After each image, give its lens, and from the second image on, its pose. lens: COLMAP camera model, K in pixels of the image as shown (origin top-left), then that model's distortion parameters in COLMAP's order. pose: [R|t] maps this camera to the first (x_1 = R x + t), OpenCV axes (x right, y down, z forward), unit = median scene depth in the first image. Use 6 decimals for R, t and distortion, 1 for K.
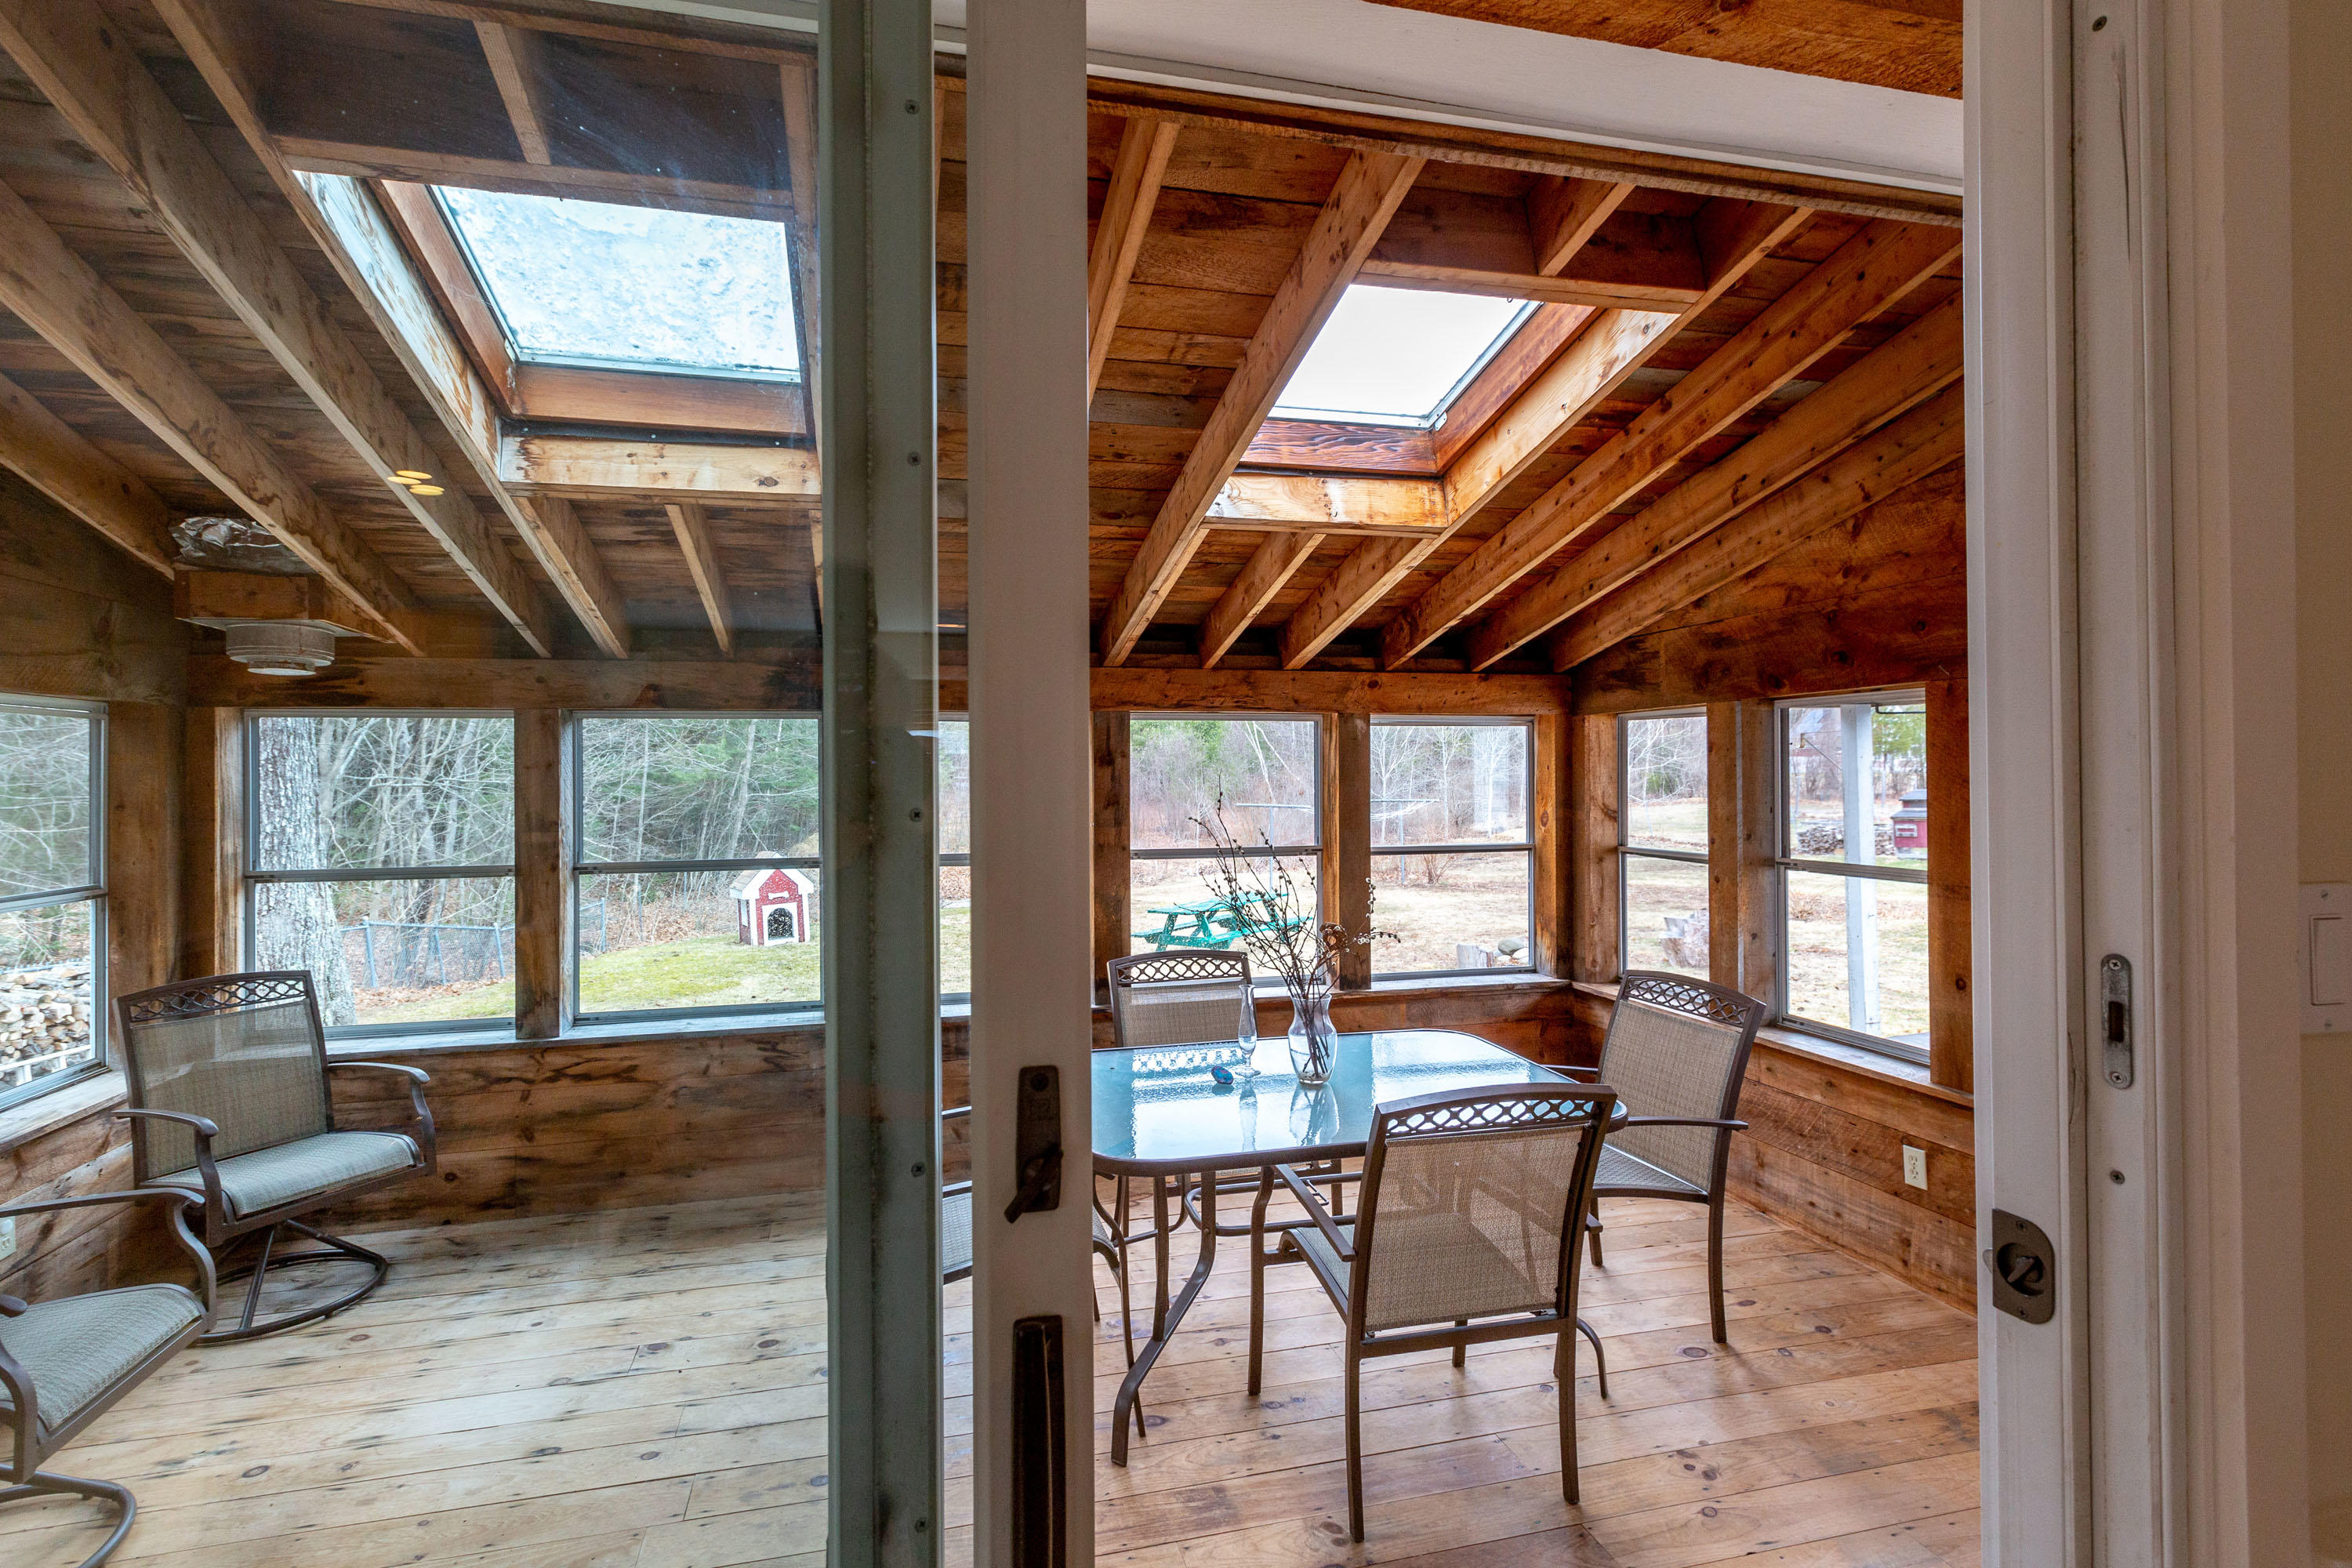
lens RADIAL K [[1060.6, 0, 1174.5], [0, 1060.6, 777.7], [0, 0, 1]] dist [-0.002373, 0.000133]
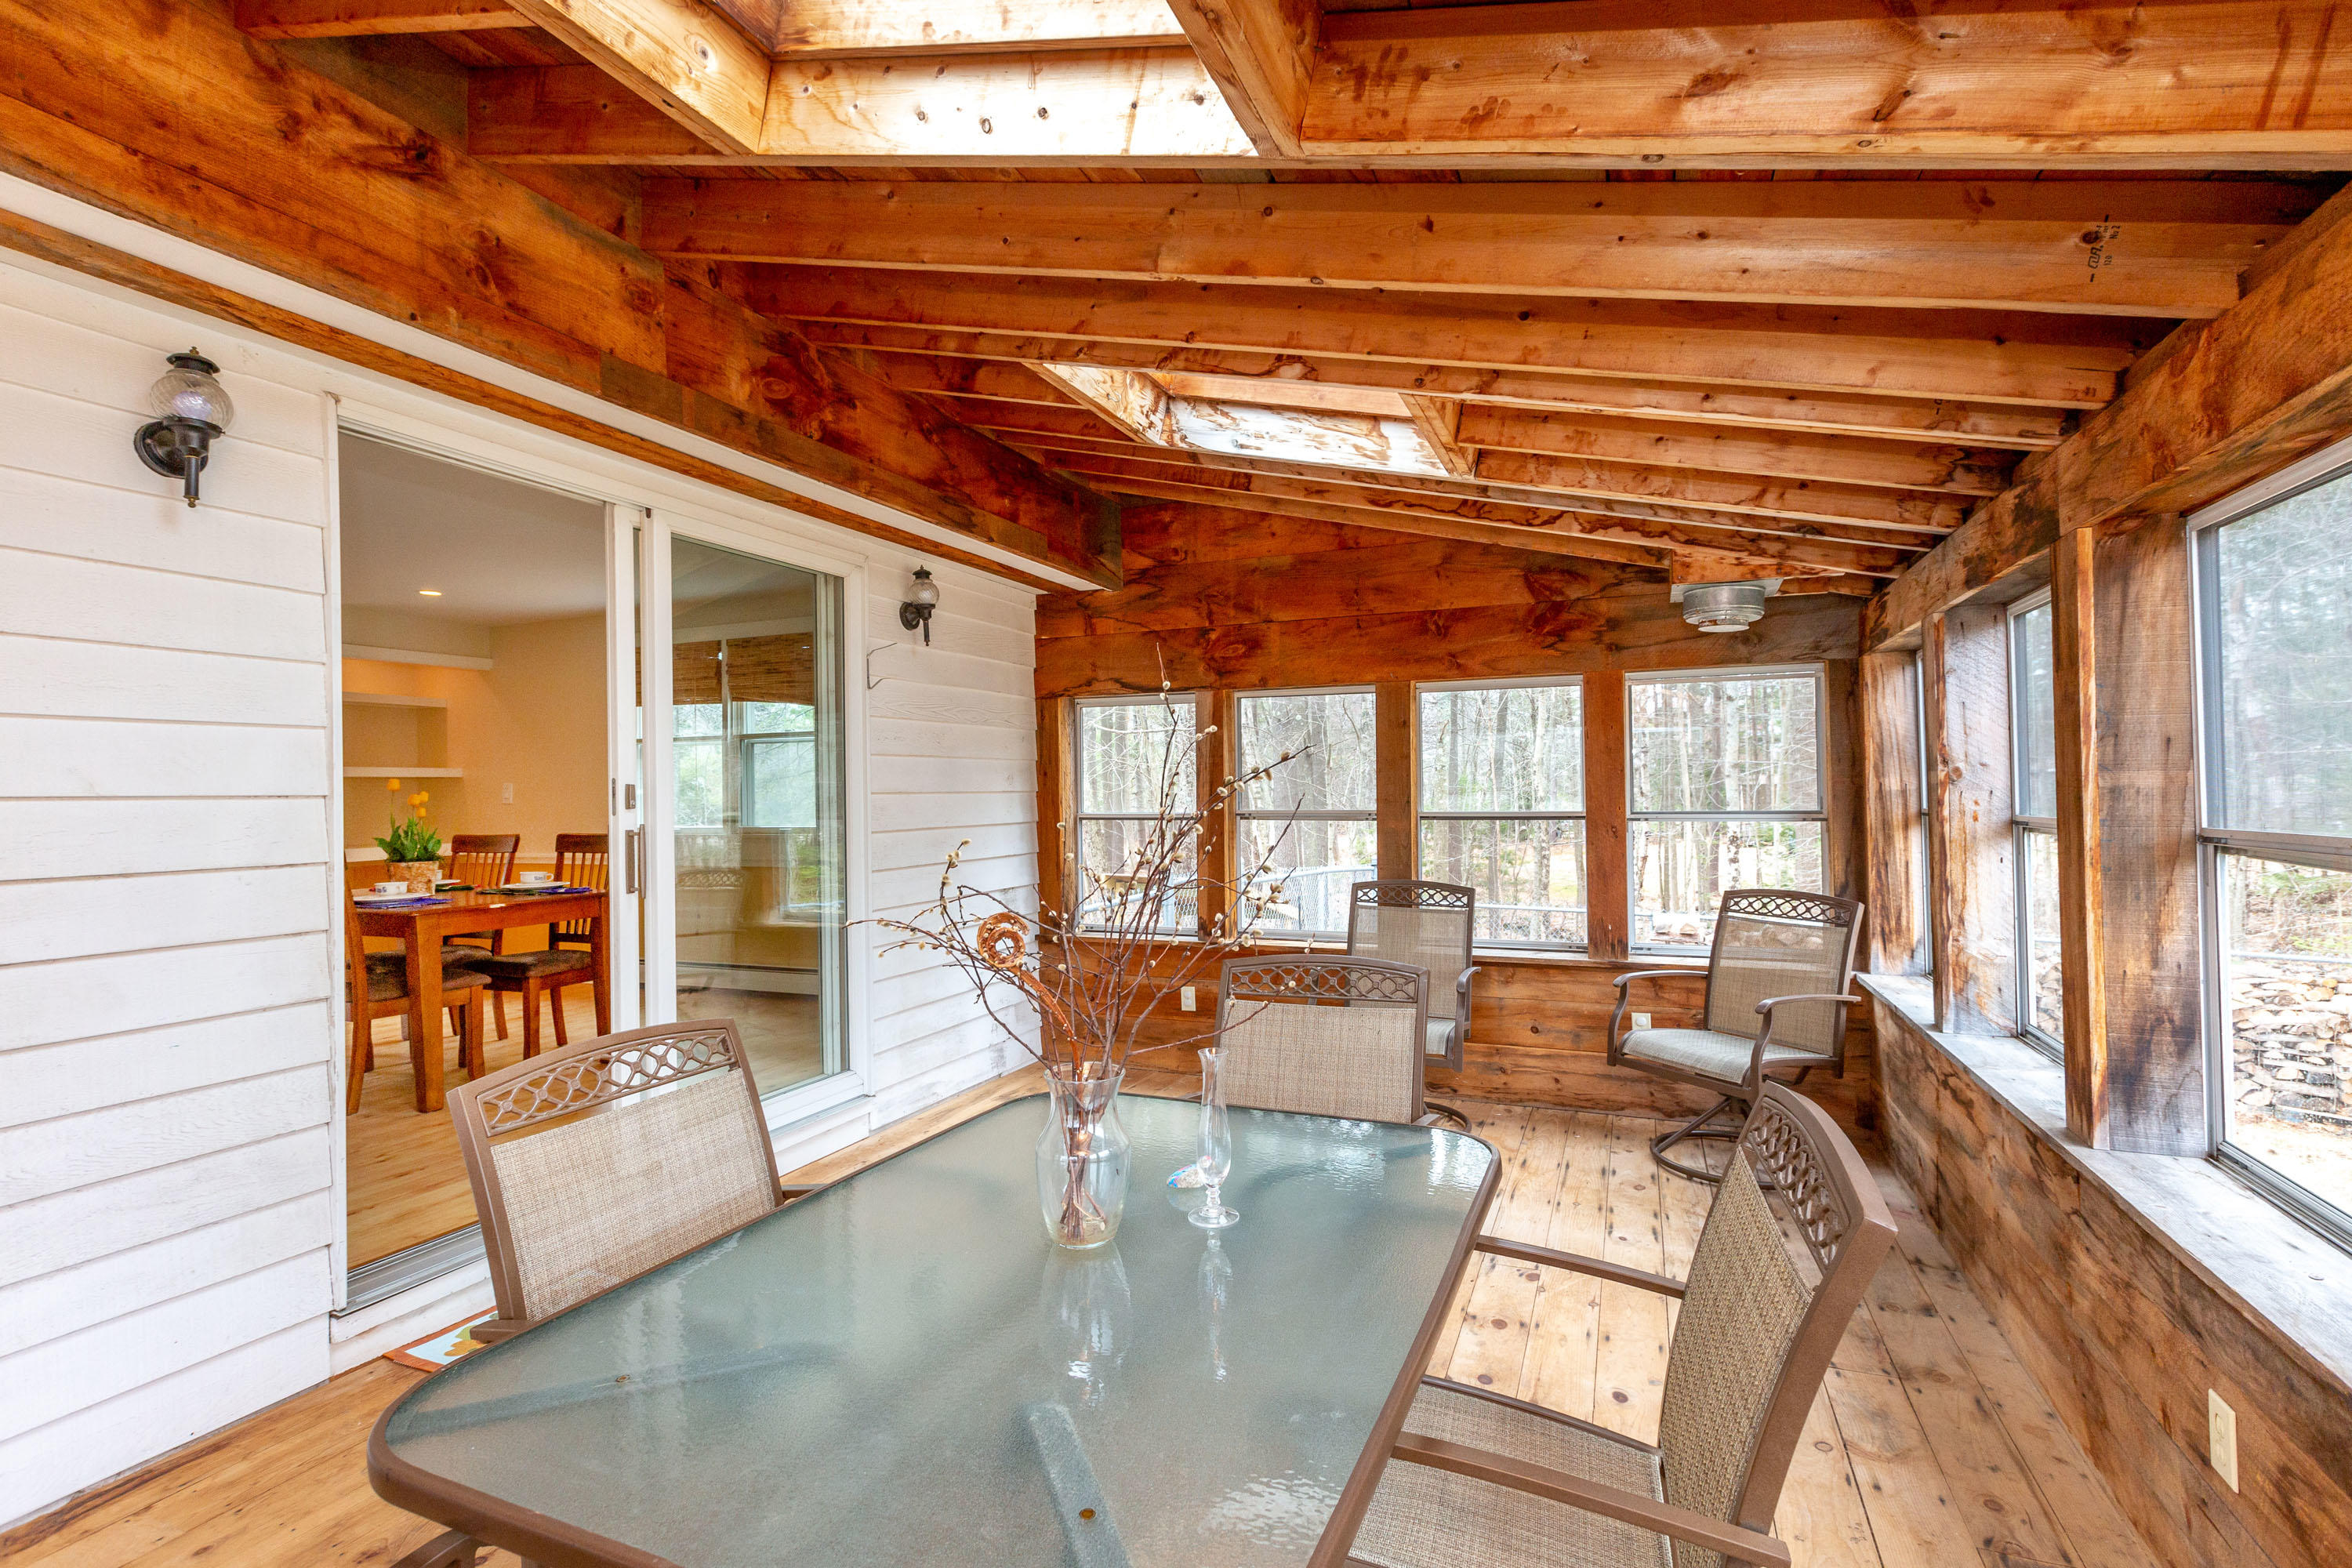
lens RADIAL K [[1060.6, 0, 1178.9], [0, 1060.6, 781.3], [0, 0, 1]] dist [-0.002373, 0.000133]
pose [[-0.598434, 0.004020, -0.801162, 0.500354], [0.013765, 0.999891, -0.005265, 0.070878], [0.801054, -0.014178, -0.598424, 1.317548]]
